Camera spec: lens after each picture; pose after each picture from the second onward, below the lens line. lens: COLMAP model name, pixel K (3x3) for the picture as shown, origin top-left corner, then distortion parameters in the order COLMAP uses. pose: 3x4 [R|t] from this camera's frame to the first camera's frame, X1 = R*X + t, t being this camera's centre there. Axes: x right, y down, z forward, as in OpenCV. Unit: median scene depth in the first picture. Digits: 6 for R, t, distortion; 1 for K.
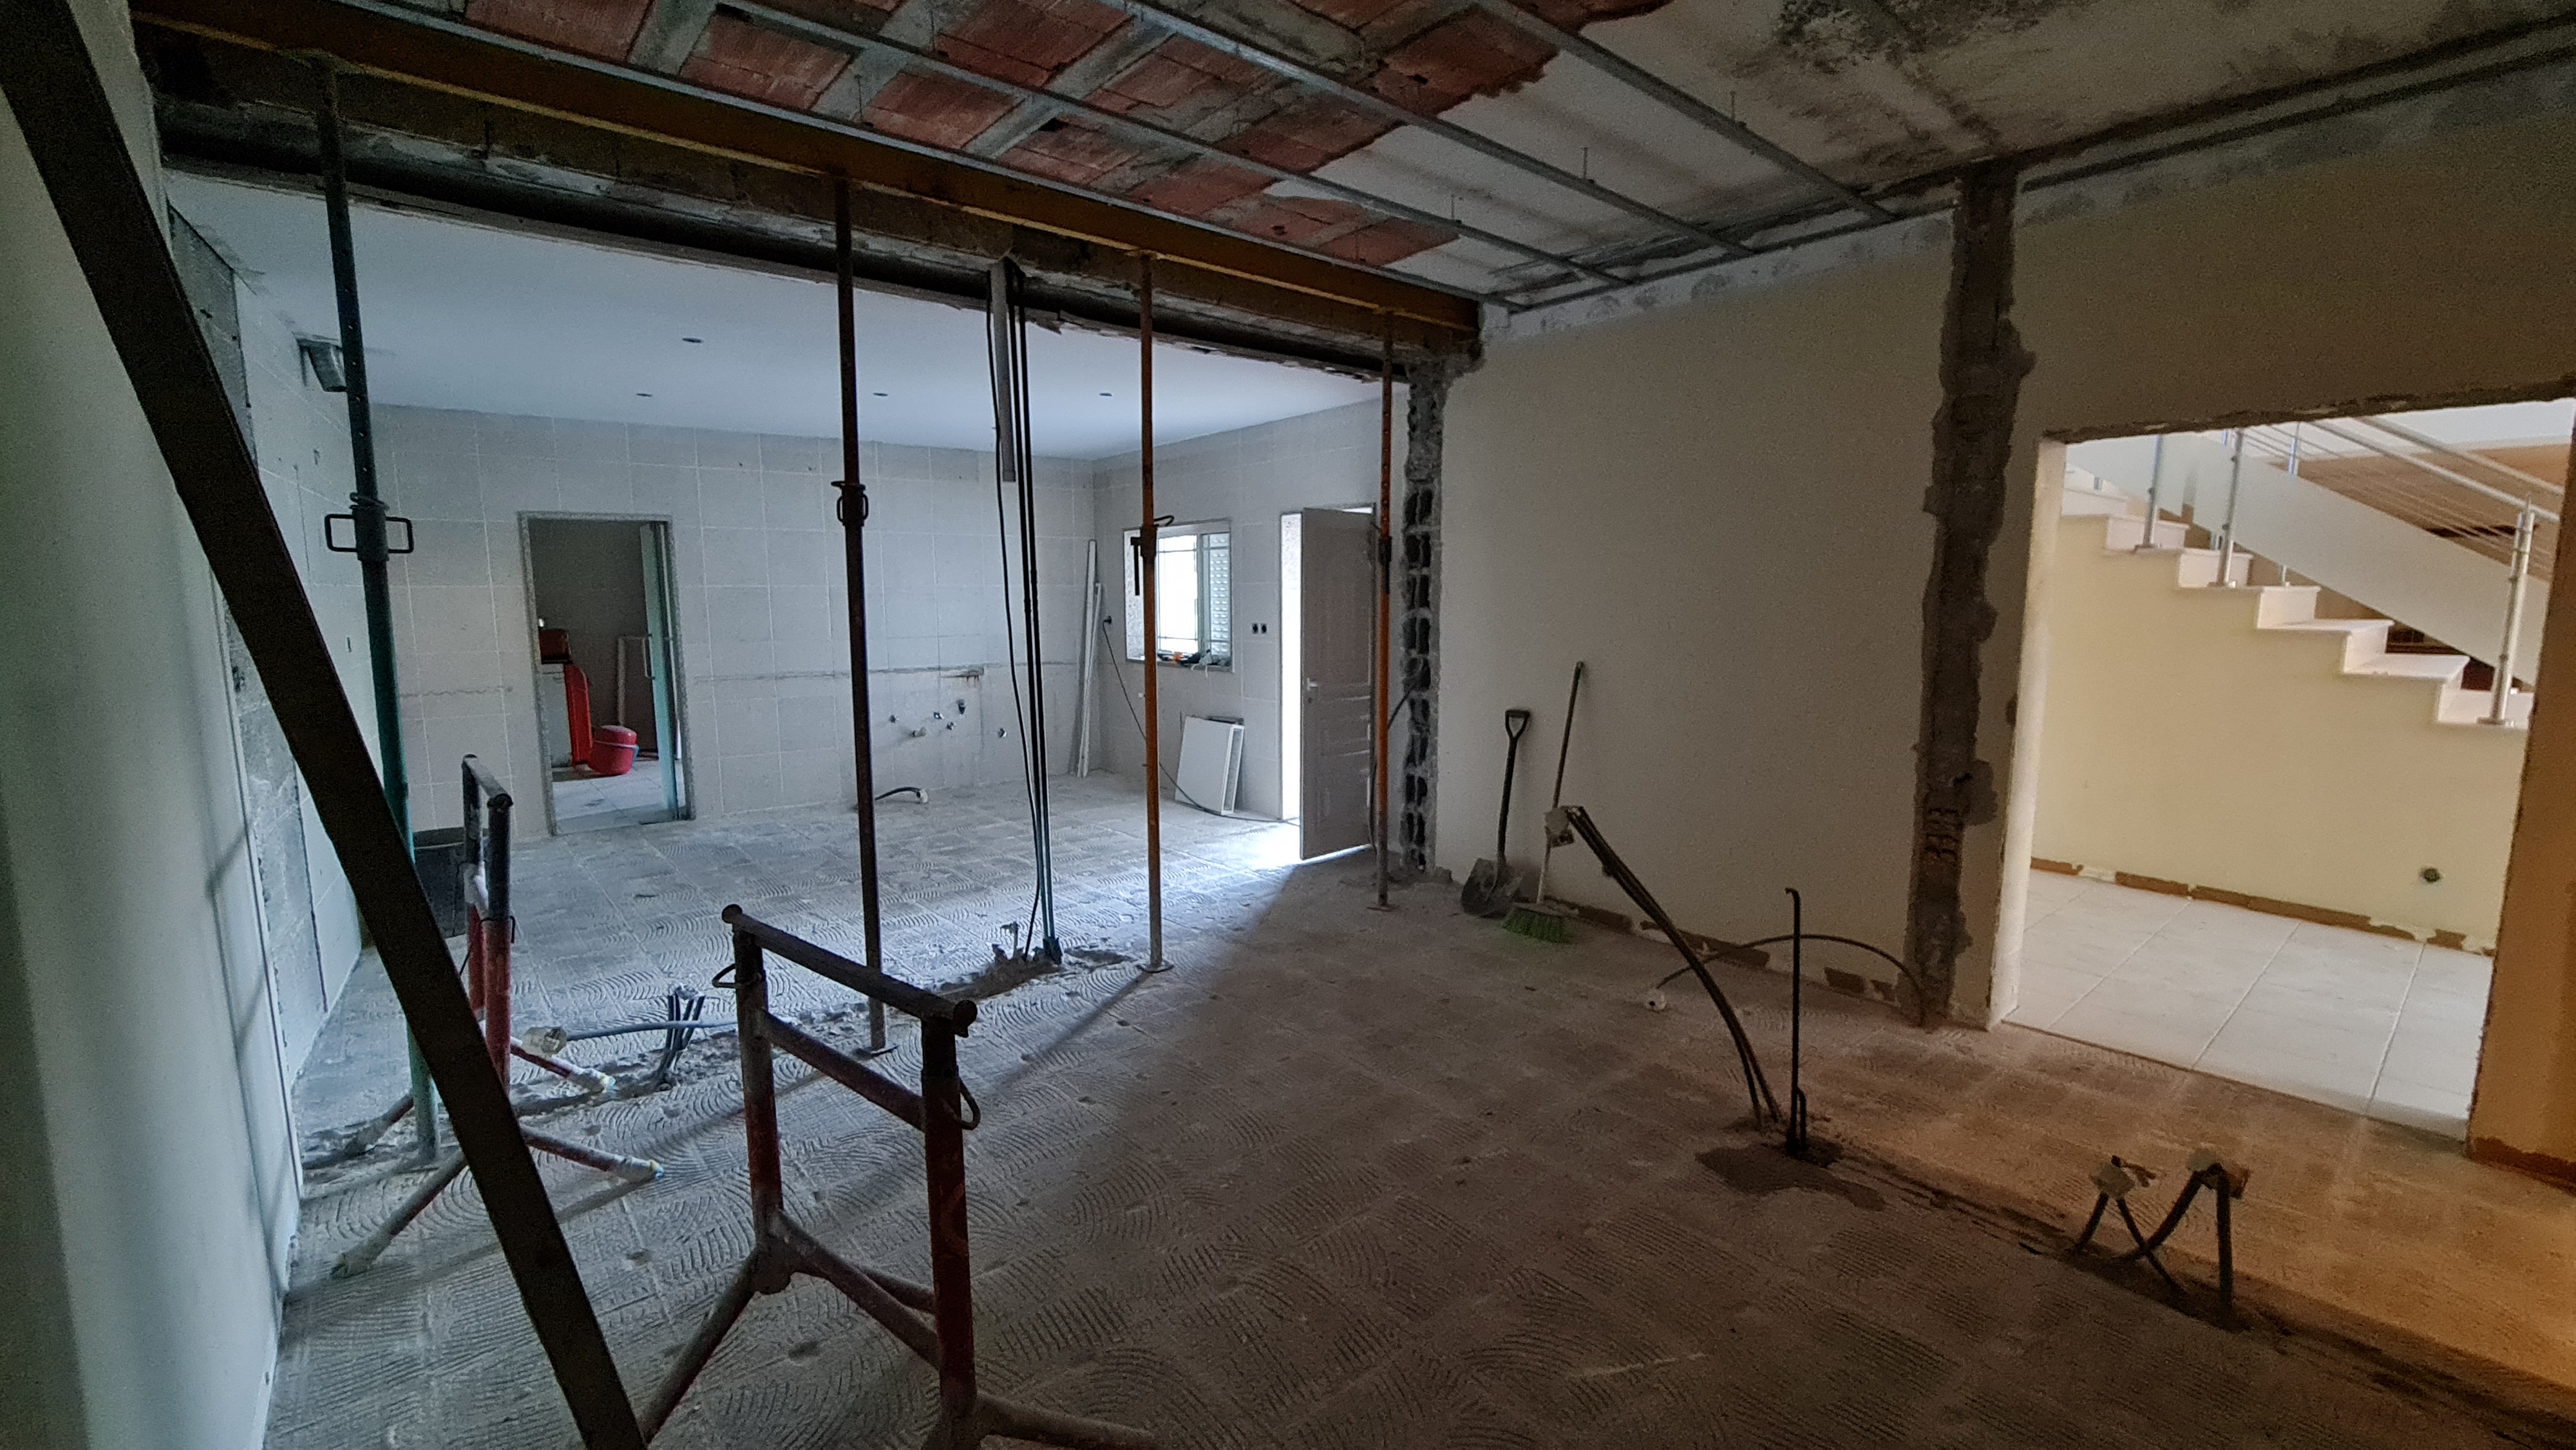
lens RADIAL K [[1048.5, 0, 1278.6], [0, 1048.5, 727.2], [0, 0, 1]] dist [-0.003492, 0.000461]
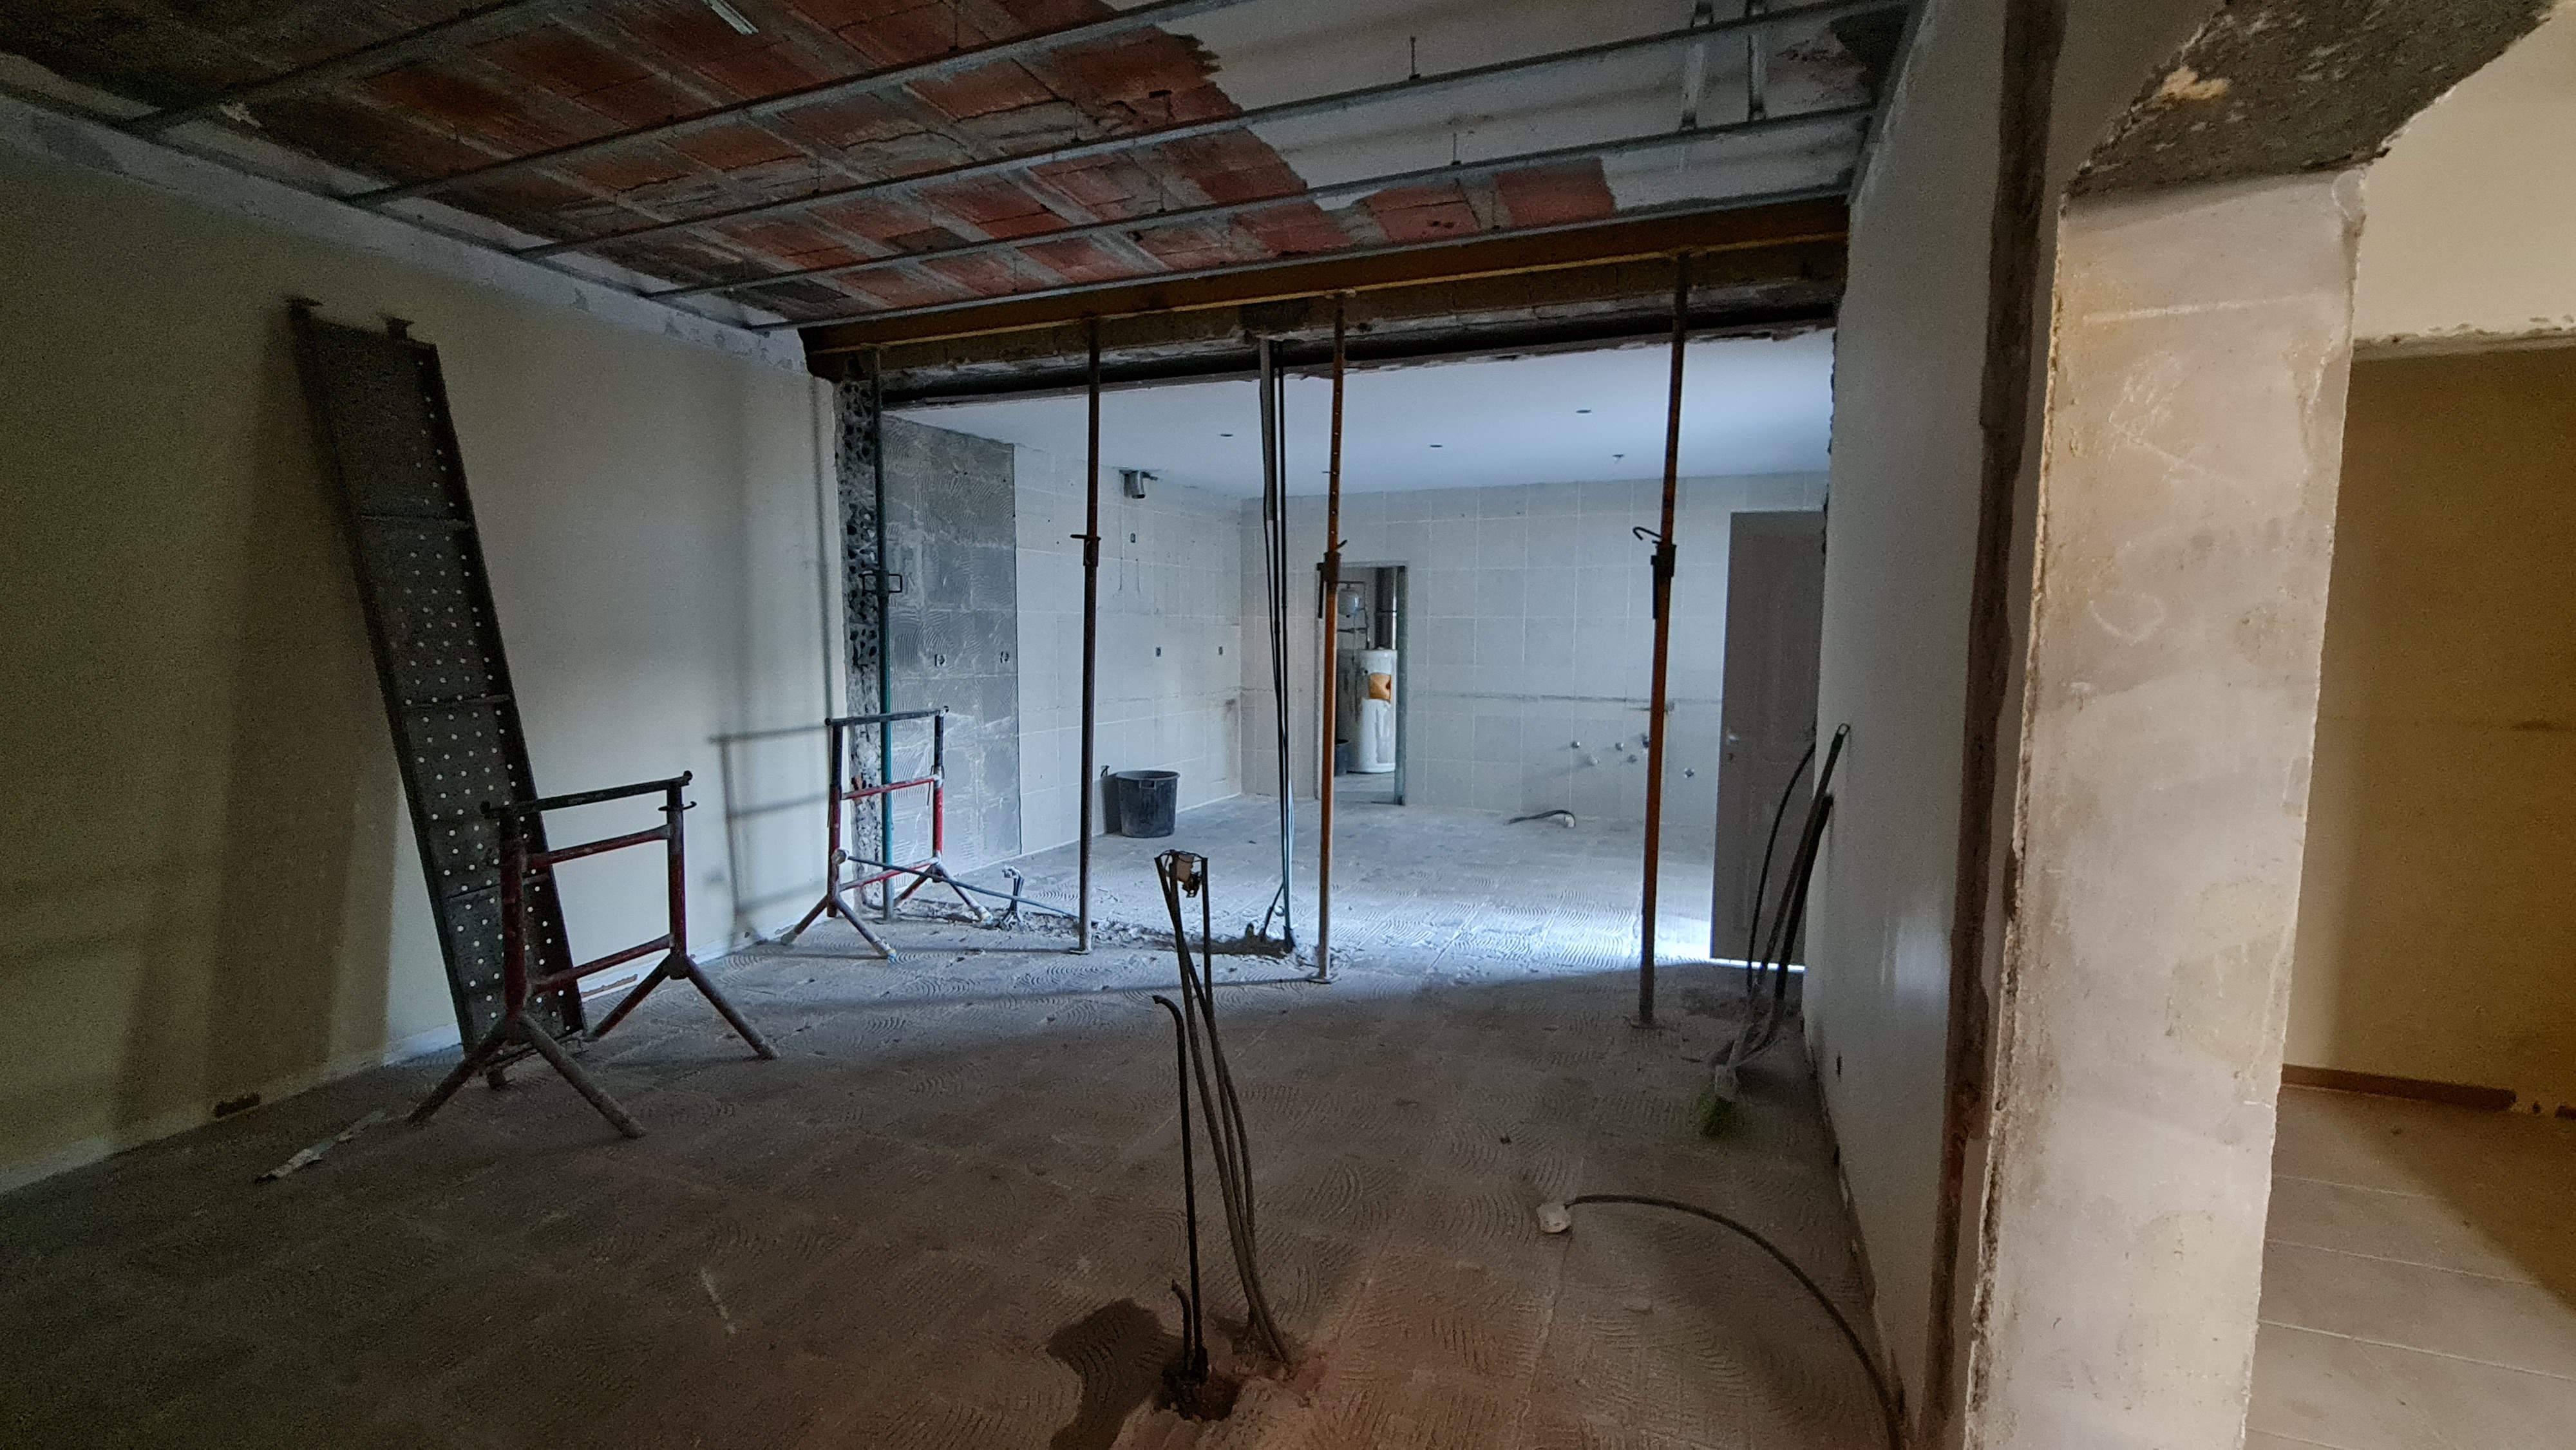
lens RADIAL K [[1048.5, 0, 1280.5], [0, 1048.5, 718.8], [0, 0, 1]] dist [-0.003492, 0.000461]
pose [[0.494982, 0.079750, -0.865236, 0.849336], [-0.119556, 0.992559, 0.023090, -0.049304], [0.860639, 0.092015, 0.500834, 0.499699]]
